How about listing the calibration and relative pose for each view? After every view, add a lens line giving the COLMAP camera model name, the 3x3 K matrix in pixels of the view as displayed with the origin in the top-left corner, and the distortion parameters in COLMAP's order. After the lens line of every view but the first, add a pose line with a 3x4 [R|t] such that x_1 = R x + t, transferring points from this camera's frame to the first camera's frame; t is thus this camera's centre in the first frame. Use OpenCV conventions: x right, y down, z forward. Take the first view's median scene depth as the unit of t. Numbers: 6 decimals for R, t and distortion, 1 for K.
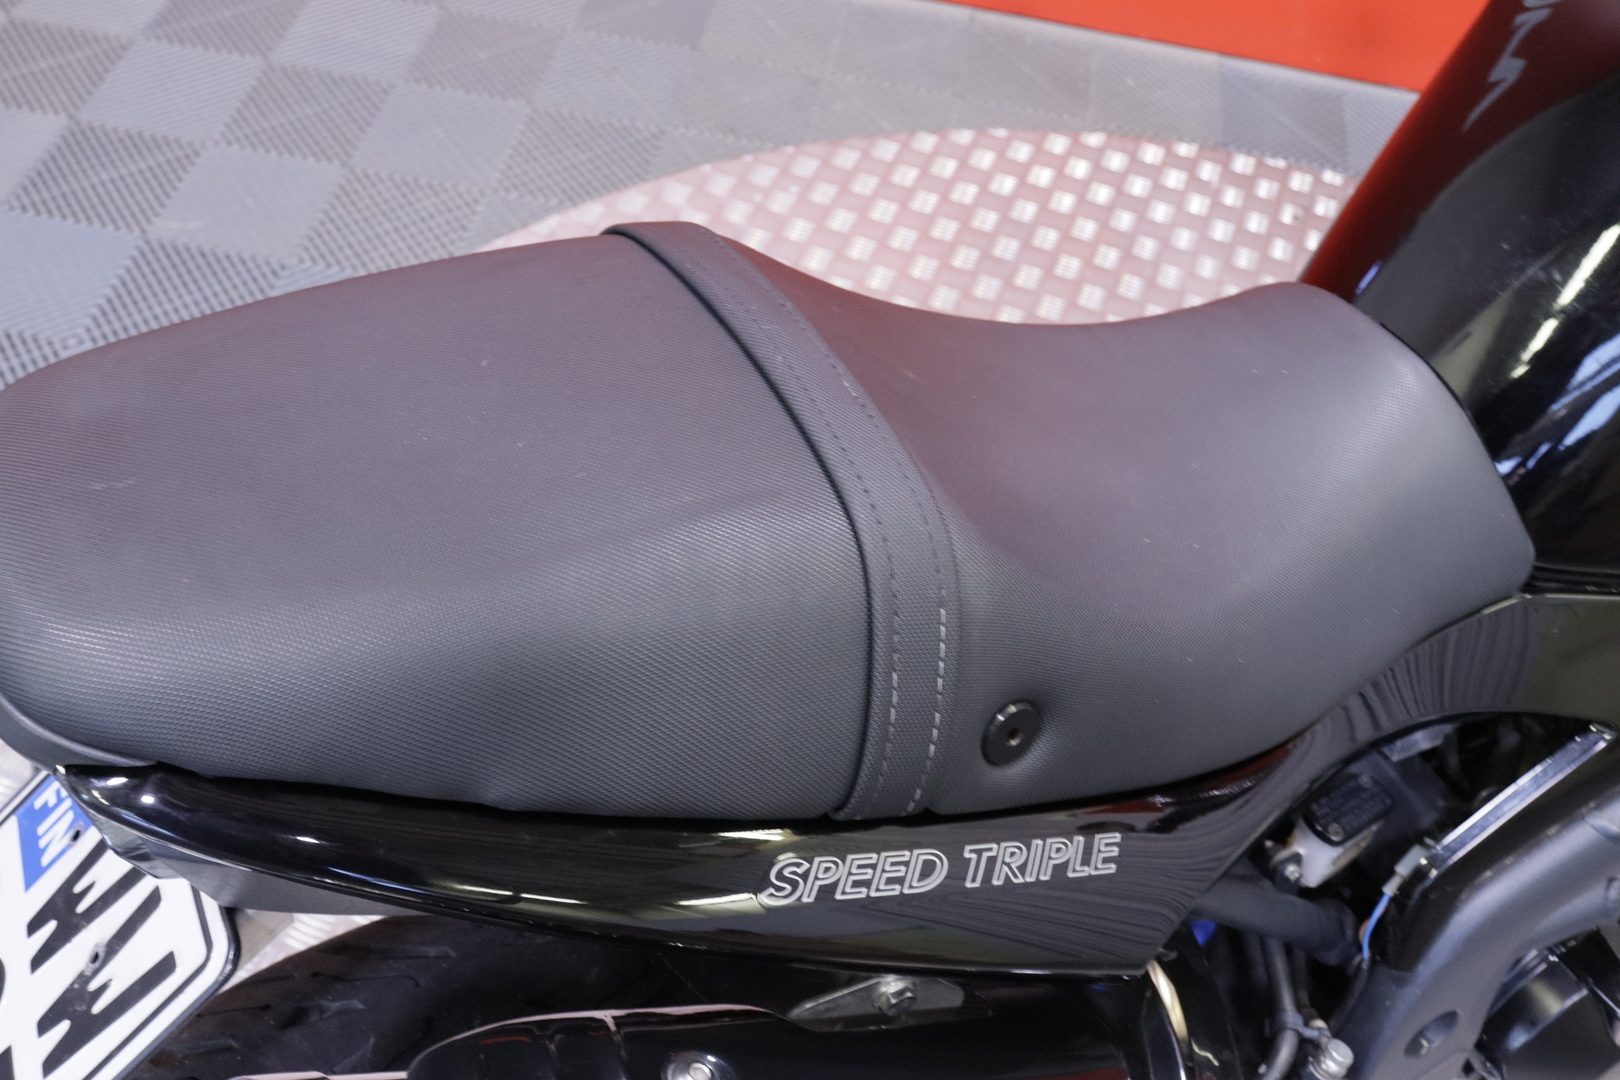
lens RADIAL K [[1484.5, 0, 810.0], [0, 1484.5, 540.0], [0, 0, 1]] dist [-0.094632, 0.007916]
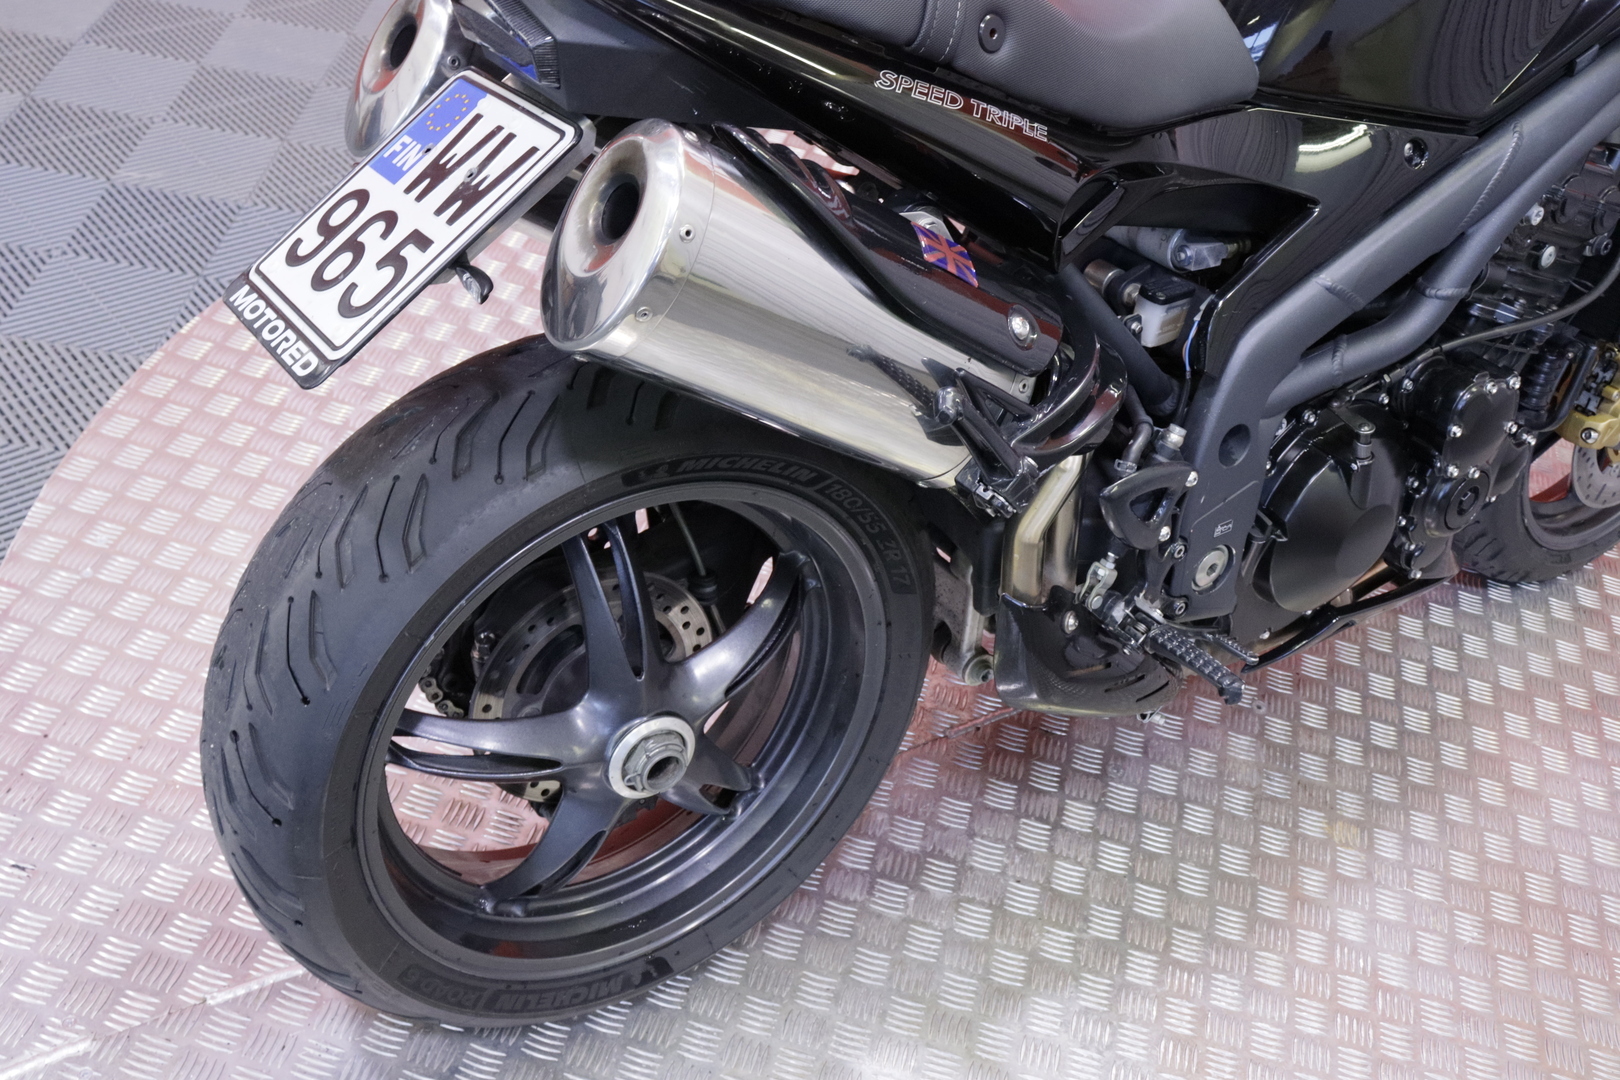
lens RADIAL K [[1565.2, 0, 810.0], [0, 1565.2, 540.0], [0, 0, 1]] dist [-0.114803, 0.116114]
pose [[0.987854, -0.023701, 0.153564, -0.391892], [0.047357, 0.987204, -0.152271, 1.003273], [-0.147990, 0.157694, 0.976336, -0.755940]]
